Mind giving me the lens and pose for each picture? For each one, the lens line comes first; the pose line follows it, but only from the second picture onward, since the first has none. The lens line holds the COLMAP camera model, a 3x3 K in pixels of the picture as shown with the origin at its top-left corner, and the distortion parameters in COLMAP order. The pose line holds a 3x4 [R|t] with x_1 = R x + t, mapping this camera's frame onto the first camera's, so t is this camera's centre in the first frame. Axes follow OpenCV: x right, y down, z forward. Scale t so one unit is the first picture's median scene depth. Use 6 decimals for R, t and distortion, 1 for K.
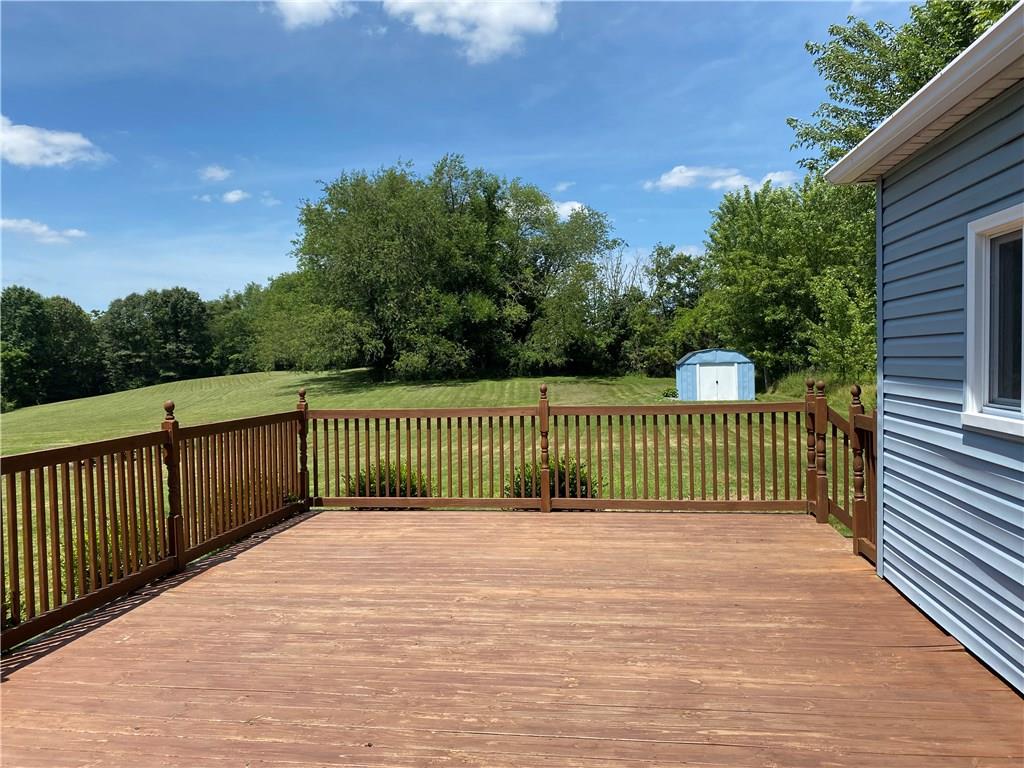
lens RADIAL K [[782.4, 0, 508.8], [0, 782.4, 386.8], [0, 0, 1]] dist [0.015509, 0.002530]
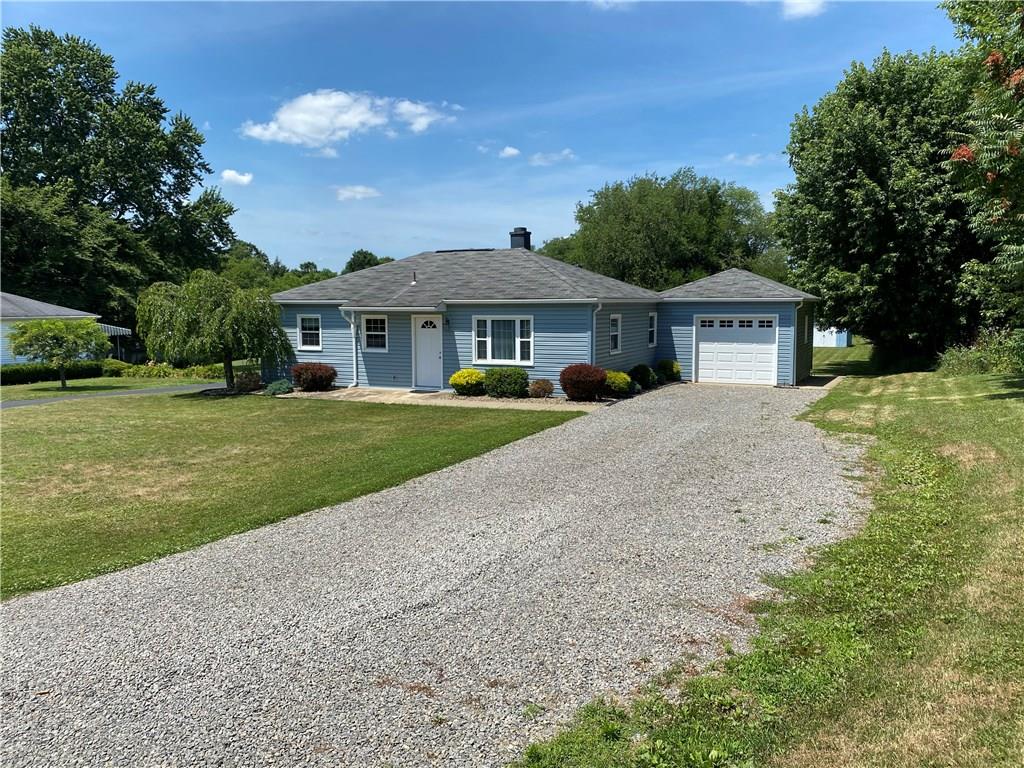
lens RADIAL K [[782.4, 0, 509.0], [0, 782.4, 385.5], [0, 0, 1]] dist [0.015509, 0.002530]
pose [[0.948748, 0.044595, -0.312871, 0.088111], [-0.023123, 0.997136, 0.072007, -0.003799], [0.315186, -0.061082, 0.947062, -0.456309]]
